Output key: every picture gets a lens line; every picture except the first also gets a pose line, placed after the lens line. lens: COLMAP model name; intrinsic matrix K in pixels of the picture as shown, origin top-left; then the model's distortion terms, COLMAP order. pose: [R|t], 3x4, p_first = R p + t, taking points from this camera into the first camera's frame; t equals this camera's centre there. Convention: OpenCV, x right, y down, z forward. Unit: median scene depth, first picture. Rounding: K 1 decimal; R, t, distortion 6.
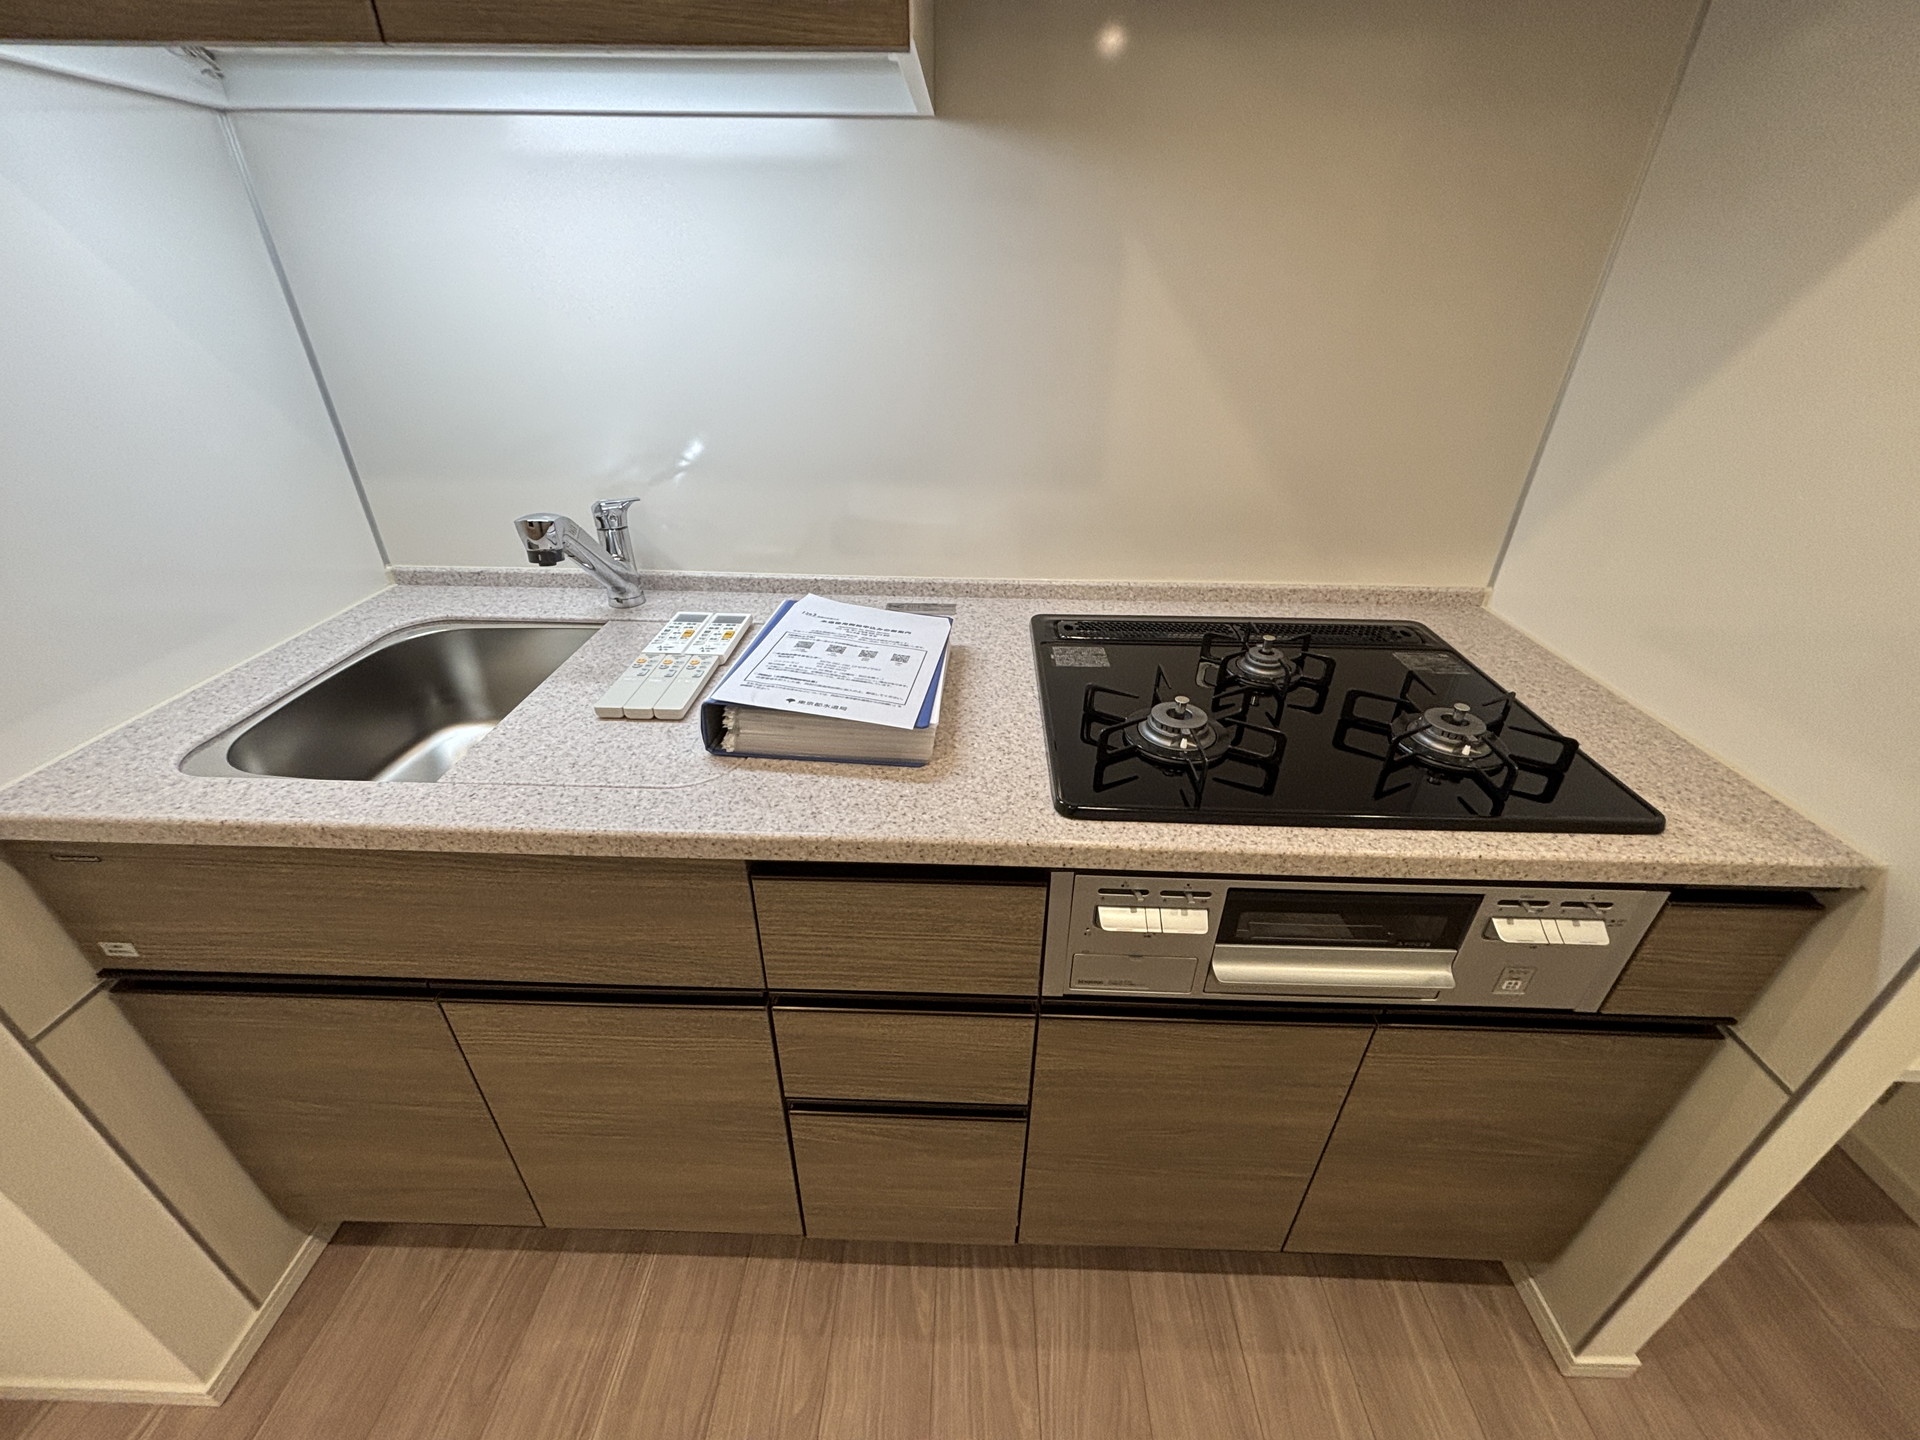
lens RADIAL K [[770.7, 0, 959.4], [0, 770.7, 715.7], [0, 0, 1]] dist [0.000285, -0.000054]
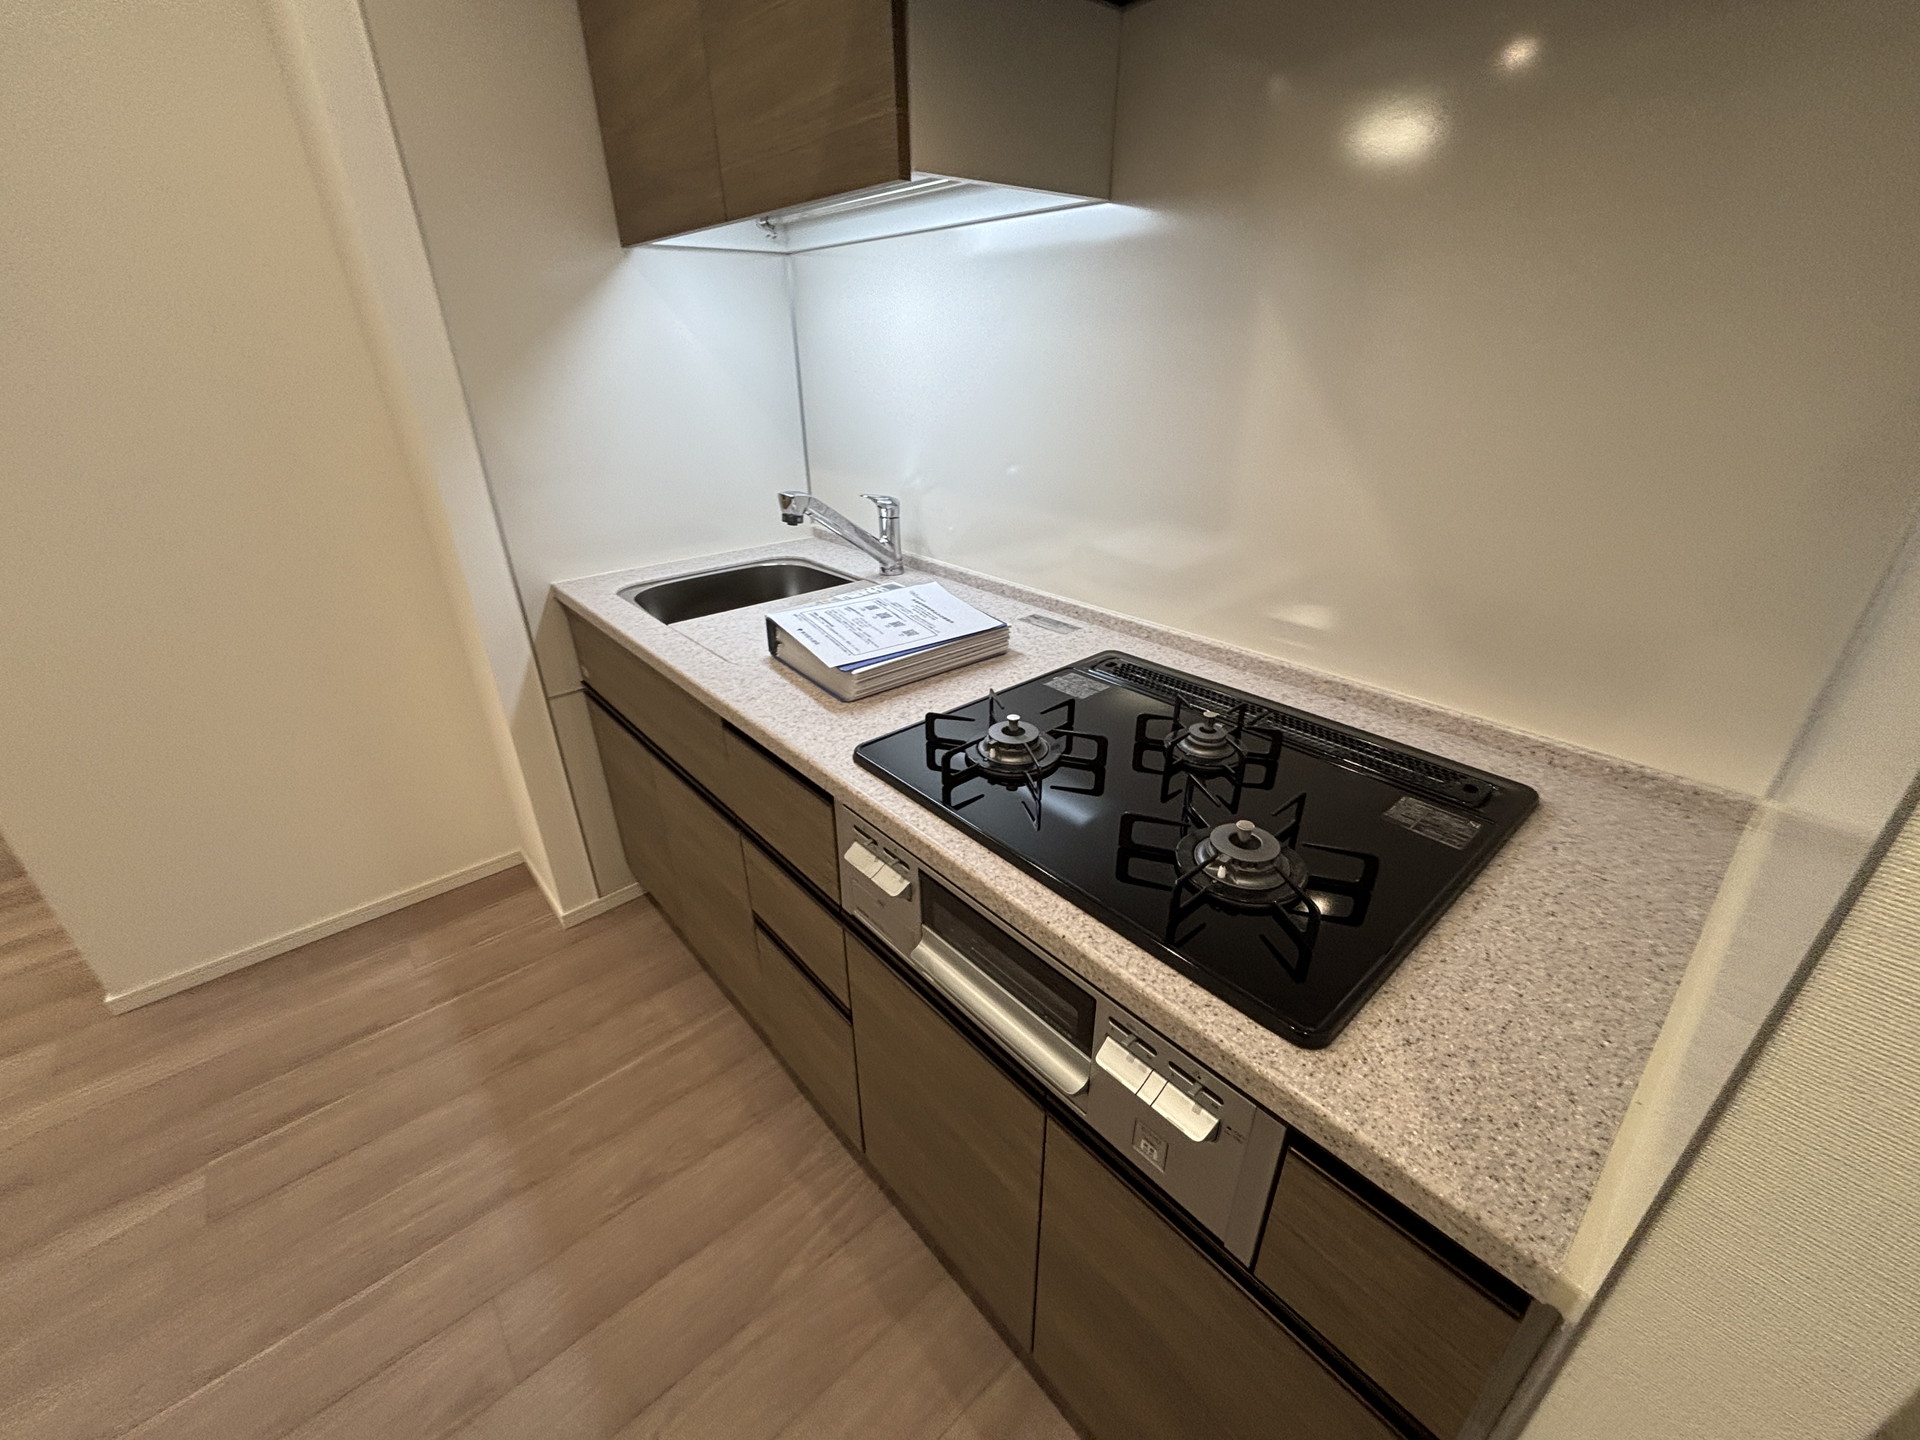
lens RADIAL K [[770.7, 0, 955.6], [0, 770.7, 721.5], [0, 0, 1]] dist [0.000285, -0.000054]
pose [[0.675862, 0.307057, -0.670020, 0.786956], [-0.345163, 0.935096, 0.080364, -0.060368], [0.651209, 0.176951, 0.737981, 0.136244]]
